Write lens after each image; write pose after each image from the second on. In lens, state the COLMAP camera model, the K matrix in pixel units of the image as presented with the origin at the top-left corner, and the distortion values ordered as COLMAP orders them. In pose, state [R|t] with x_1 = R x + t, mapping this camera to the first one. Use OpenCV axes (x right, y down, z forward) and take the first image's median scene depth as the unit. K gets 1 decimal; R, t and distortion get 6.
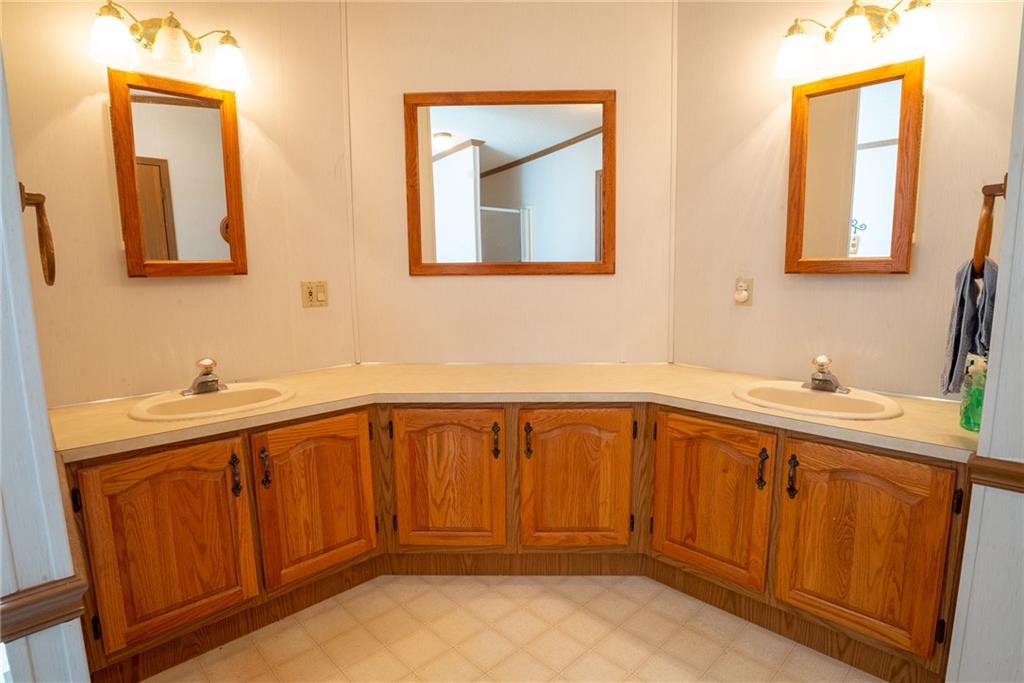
lens RADIAL K [[523.4, 0, 512.0], [0, 523.4, 341.5], [0, 0, 1]] dist [-0.037369, 0.000270]
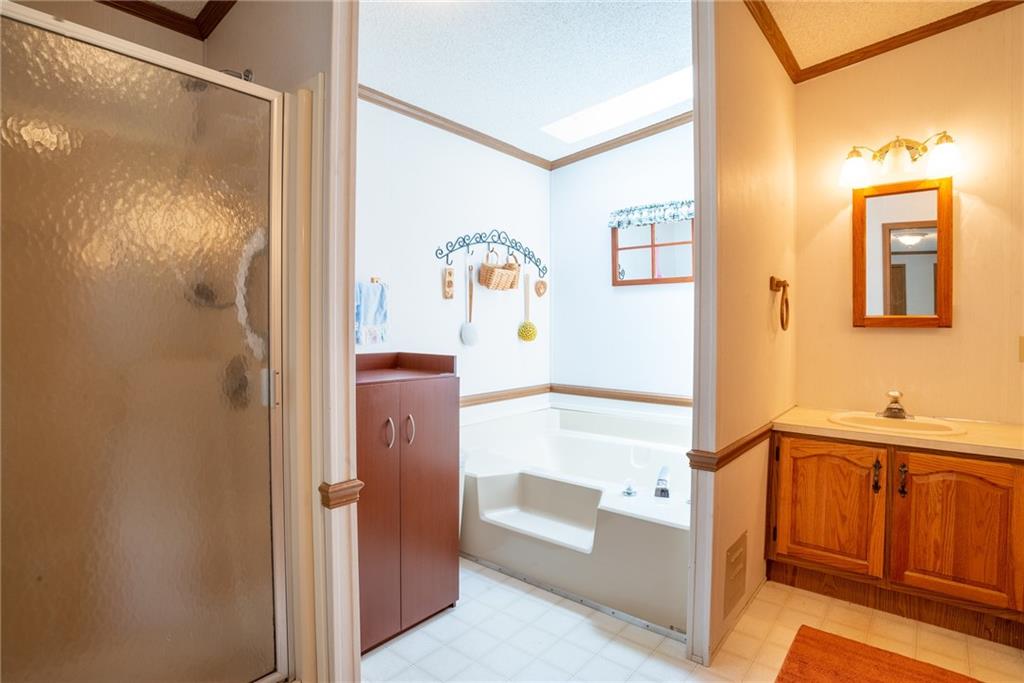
lens RADIAL K [[532.8, 0, 512.0], [0, 532.8, 341.5], [0, 0, 1]] dist [-0.000452, -0.000074]
pose [[0.105385, 0.040991, -0.993586, 0.691908], [-0.141727, 0.989570, 0.025793, 0.013512], [0.984280, 0.138100, 0.110095, -0.118012]]
